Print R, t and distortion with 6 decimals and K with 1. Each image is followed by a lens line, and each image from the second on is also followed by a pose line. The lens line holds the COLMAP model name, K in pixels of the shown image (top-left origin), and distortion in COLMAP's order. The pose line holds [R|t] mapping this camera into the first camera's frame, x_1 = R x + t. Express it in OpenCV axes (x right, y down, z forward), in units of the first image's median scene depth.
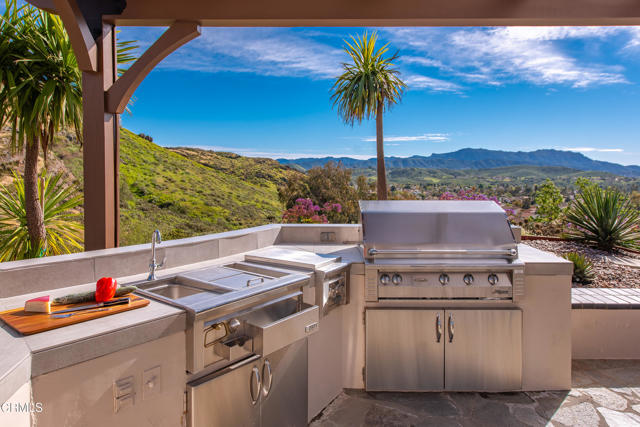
lens RADIAL K [[430.1, 0, 336.6], [0, 430.1, 175.4], [0, 0, 1]] dist [0.024208, -0.000492]
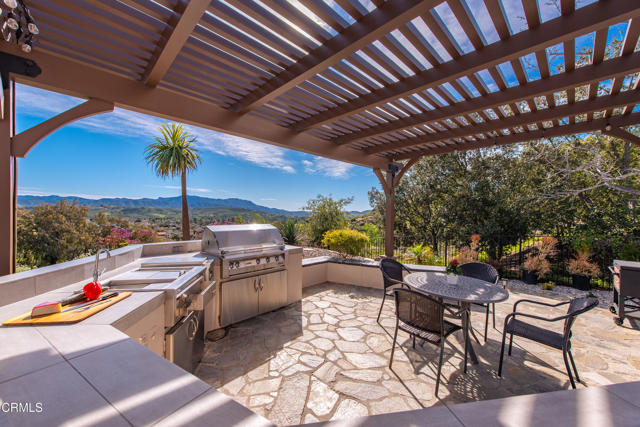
lens RADIAL K [[249.9, 0, 326.3], [0, 249.9, 213.6], [0, 0, 1]] dist [-0.000267, -0.000203]
pose [[0.692768, 0.002153, 0.721158, -0.375519], [-0.005202, 0.999984, 0.002013, 0.005223], [-0.721142, -0.005146, 0.692768, -0.069127]]
